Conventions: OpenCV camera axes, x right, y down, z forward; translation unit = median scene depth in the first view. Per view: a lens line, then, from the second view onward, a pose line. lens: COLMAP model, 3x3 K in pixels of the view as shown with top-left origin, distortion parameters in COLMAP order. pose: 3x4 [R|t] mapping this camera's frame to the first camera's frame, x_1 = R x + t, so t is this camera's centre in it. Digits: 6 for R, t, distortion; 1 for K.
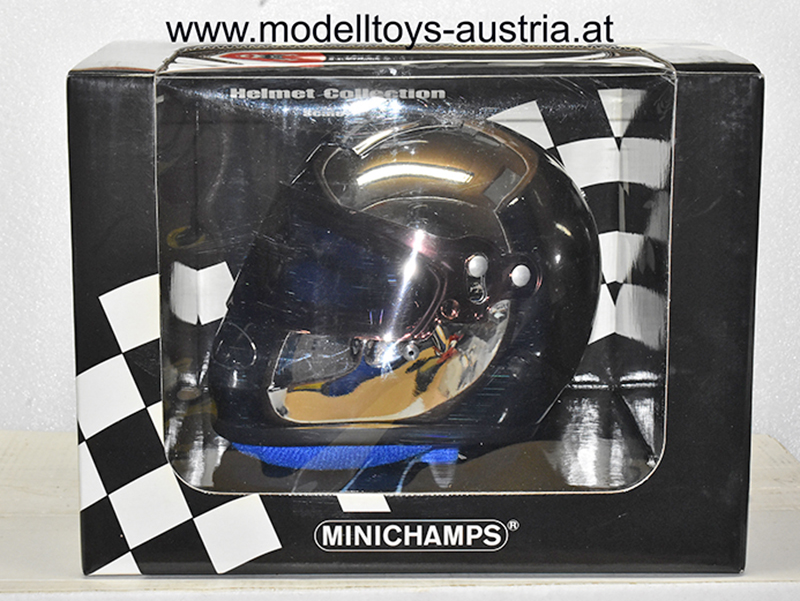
lens RADIAL K [[1838.7, 0, 400.6], [0, 1838.7, 298.6], [0, 0, 1]] dist [0.043671, 0.000000]
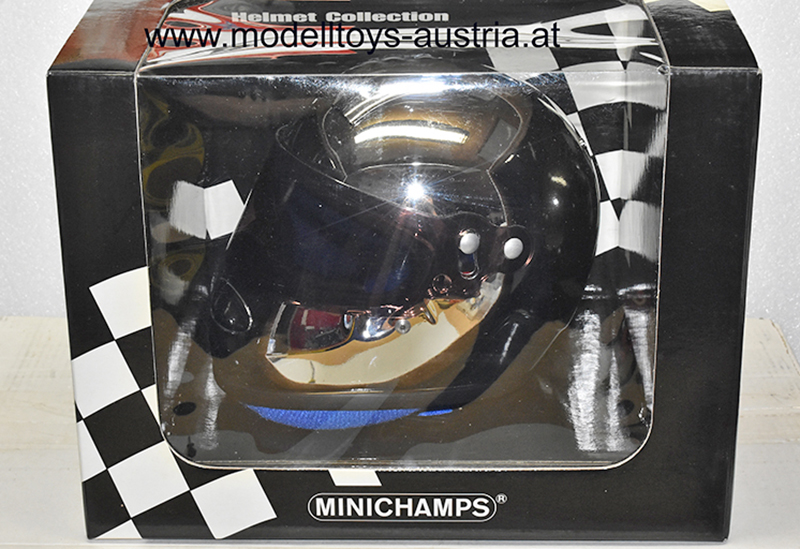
lens RADIAL K [[1716.2, 0, 396.0], [0, 1716.2, 273.5], [0, 0, 1]] dist [0.054318, 0.000000]
pose [[0.999157, 0.003916, -0.040855, 0.034379], [0.003964, 0.981575, 0.191034, -0.152763], [0.040850, -0.191035, 0.980733, 0.069672]]
